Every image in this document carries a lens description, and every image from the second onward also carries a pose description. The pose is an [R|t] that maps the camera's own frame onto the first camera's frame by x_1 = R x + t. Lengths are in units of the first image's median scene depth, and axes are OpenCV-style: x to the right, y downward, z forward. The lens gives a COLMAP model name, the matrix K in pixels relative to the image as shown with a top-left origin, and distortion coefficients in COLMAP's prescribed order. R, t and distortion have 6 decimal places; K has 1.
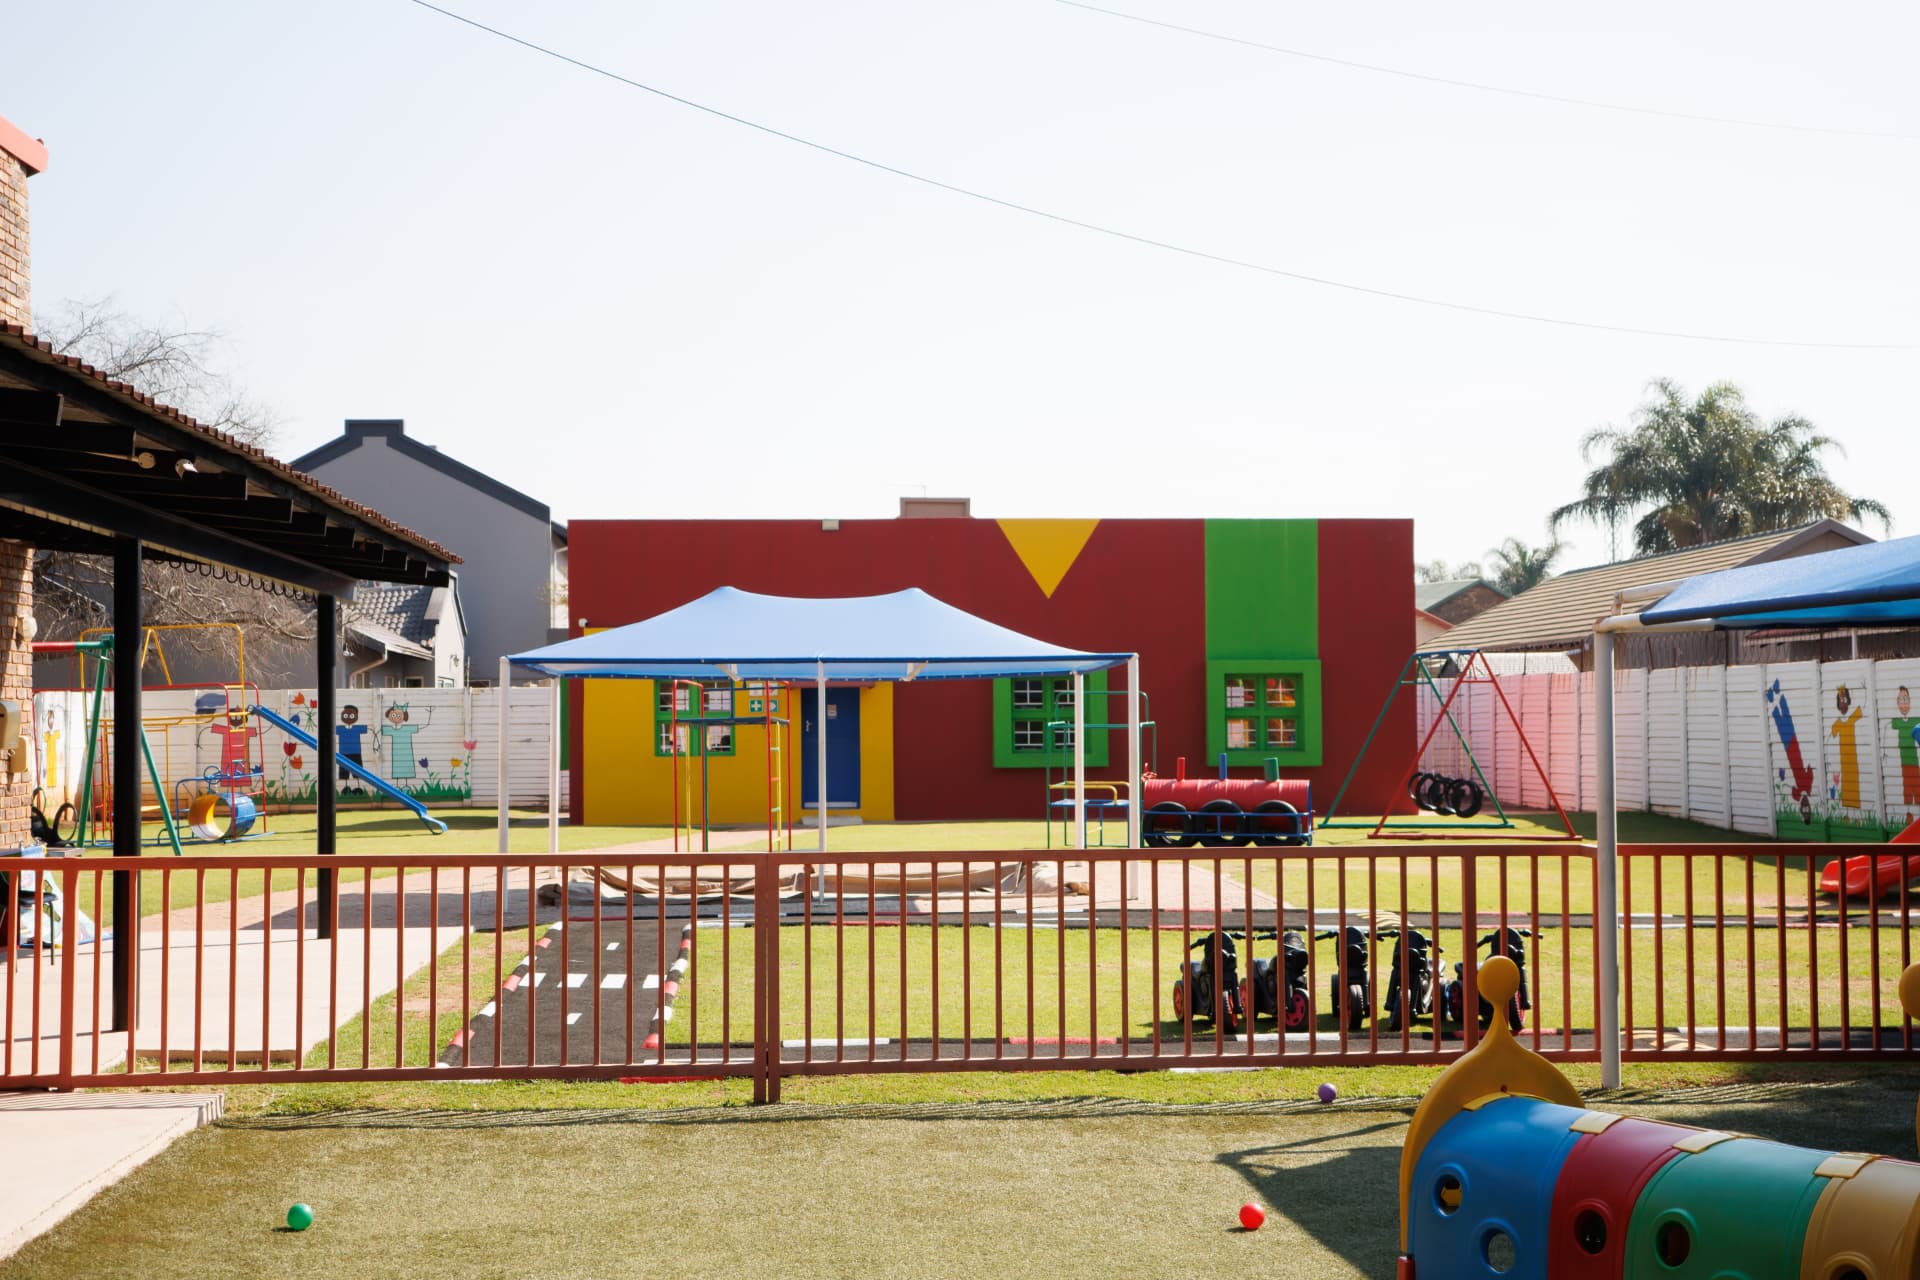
lens RADIAL K [[2487.6, 0, 947.0], [0, 2487.6, 636.5], [0, 0, 1]] dist [0.033760, 0.000000]
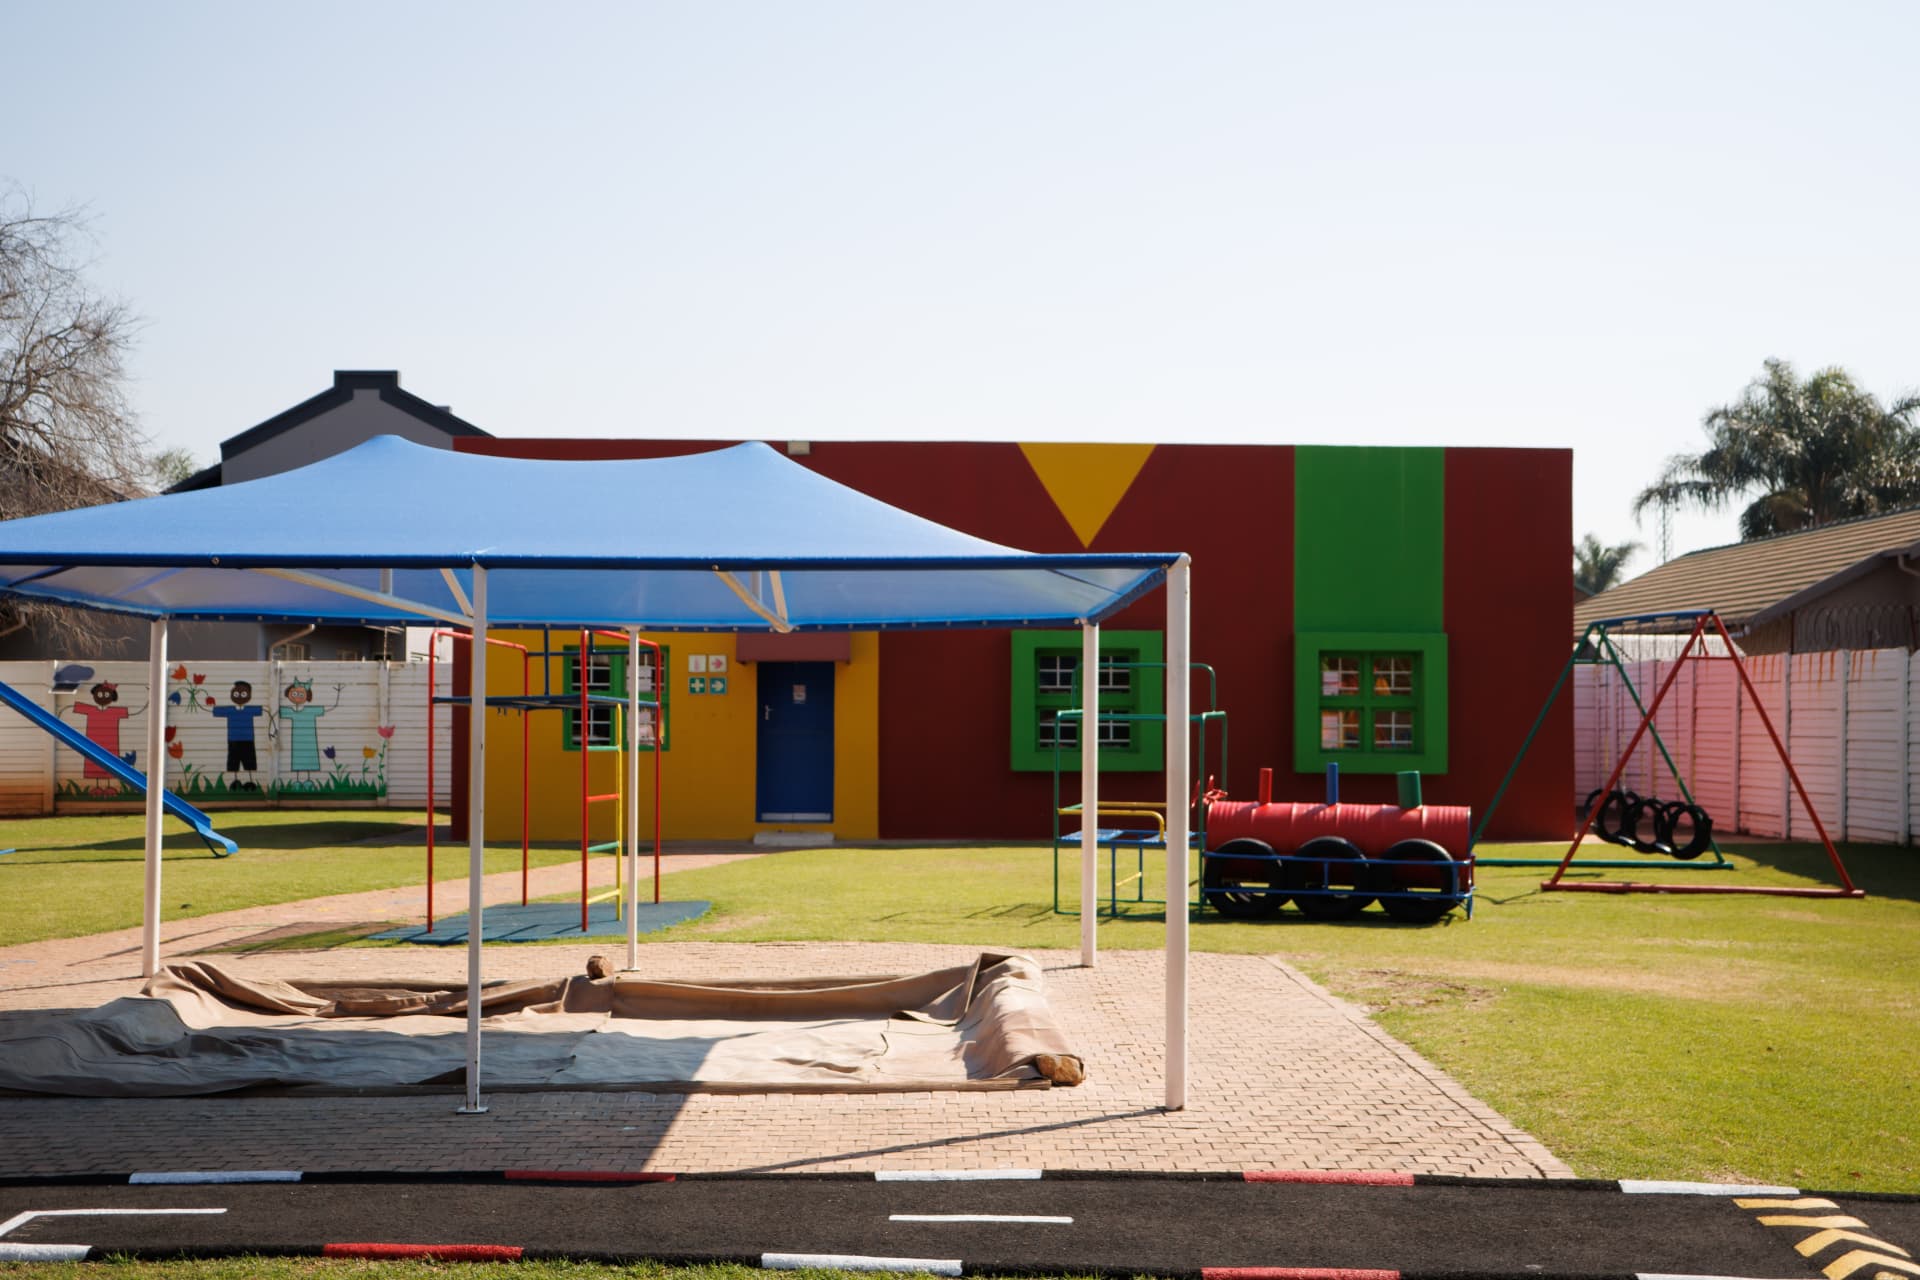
lens RADIAL K [[2294.6, 0, 956.2], [0, 2294.6, 642.6], [0, 0, 1]] dist [0.026694, 0.000000]
pose [[0.999366, 0.011423, -0.033726, 0.025391], [-0.011293, 0.999928, 0.004037, 0.011147], [0.033770, -0.003653, 0.999423, 0.305237]]
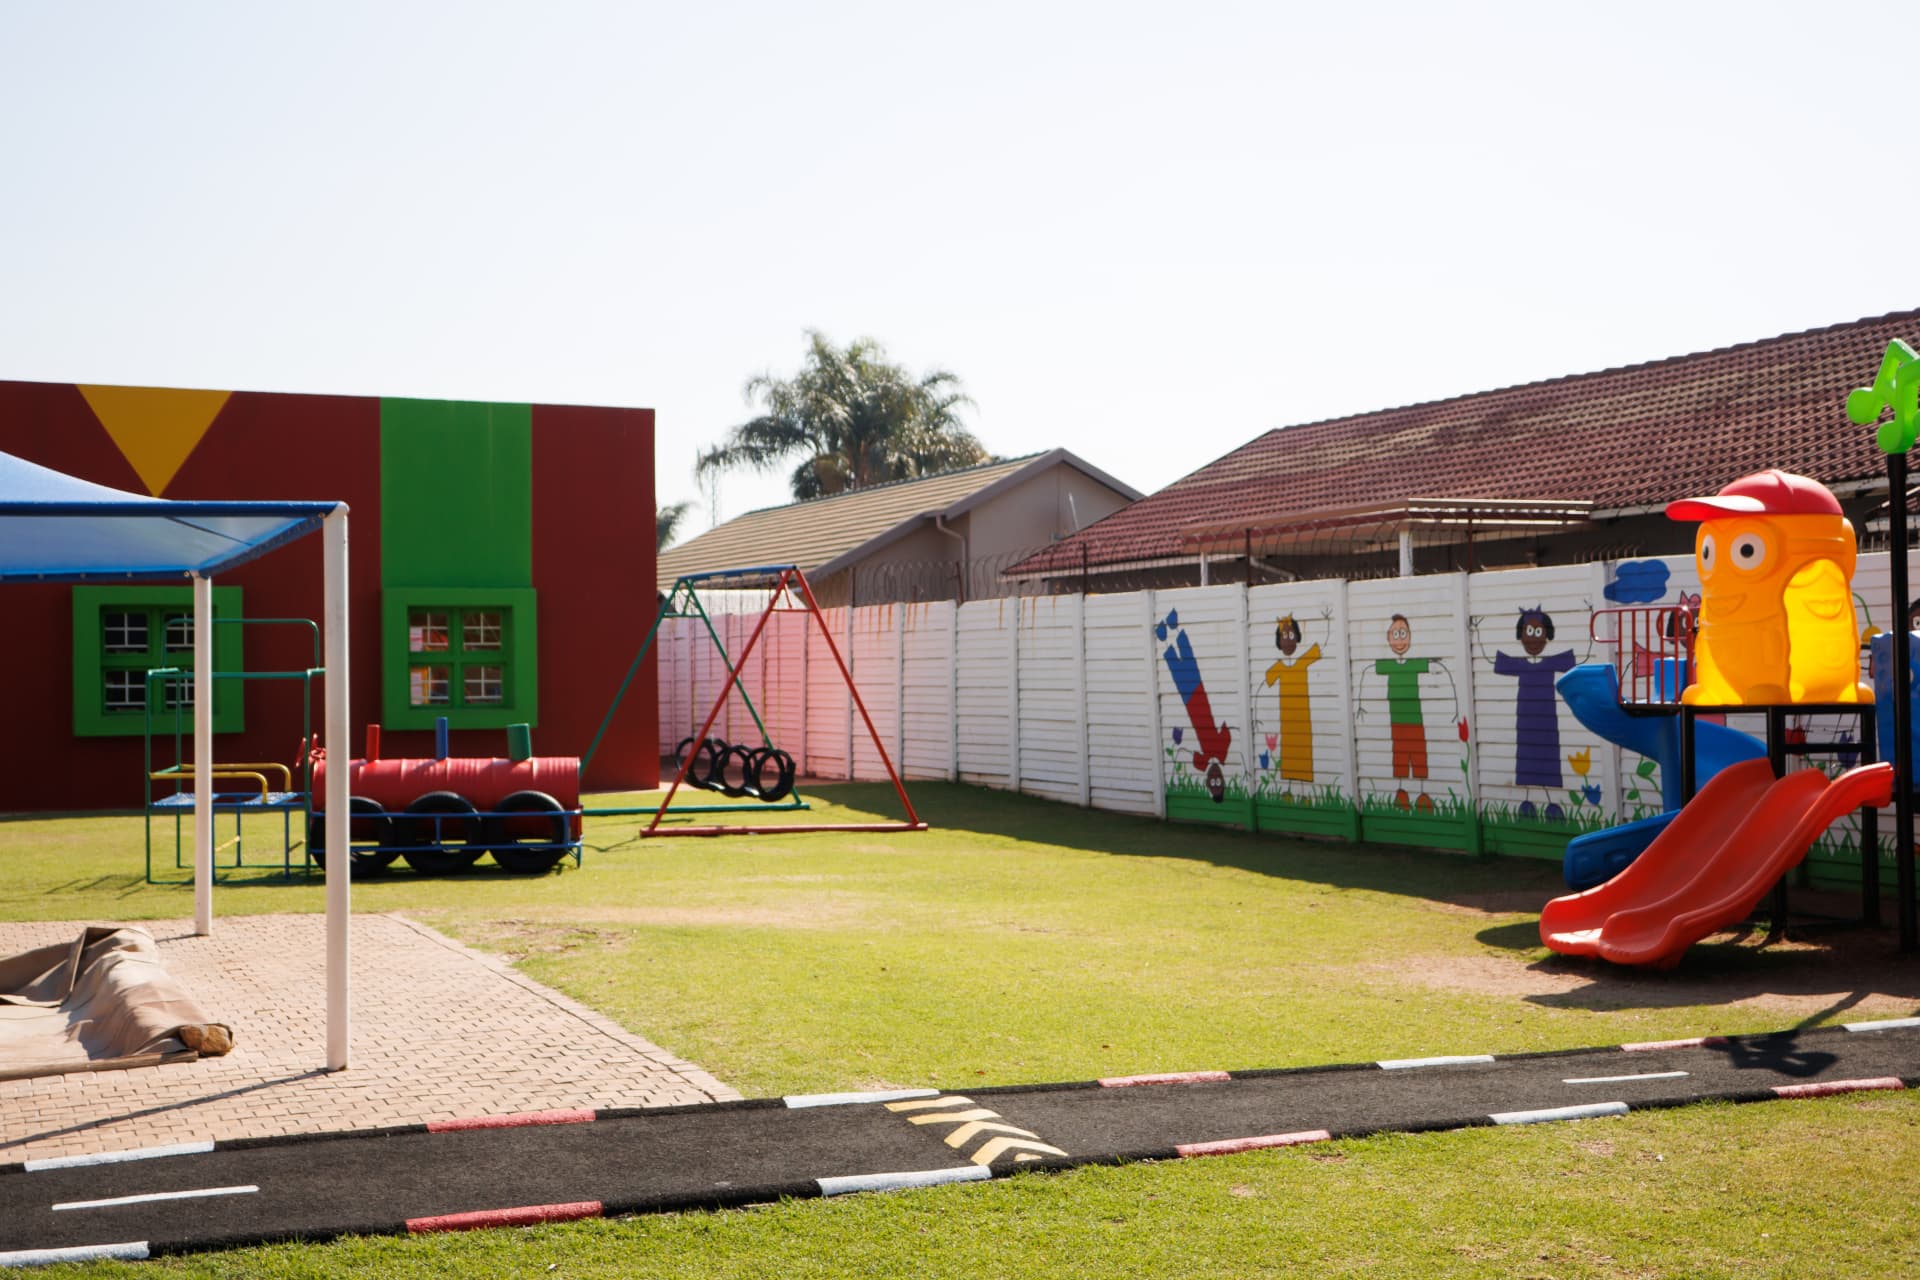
lens RADIAL K [[2294.6, 0, 953.8], [0, 2294.6, 656.5], [0, 0, 1]] dist [0.026694, 0.000000]
pose [[0.932484, -0.000952, 0.361210, 0.015684], [-0.008581, 0.999656, 0.024789, 0.011783], [-0.361109, -0.026215, 0.932155, 0.304307]]
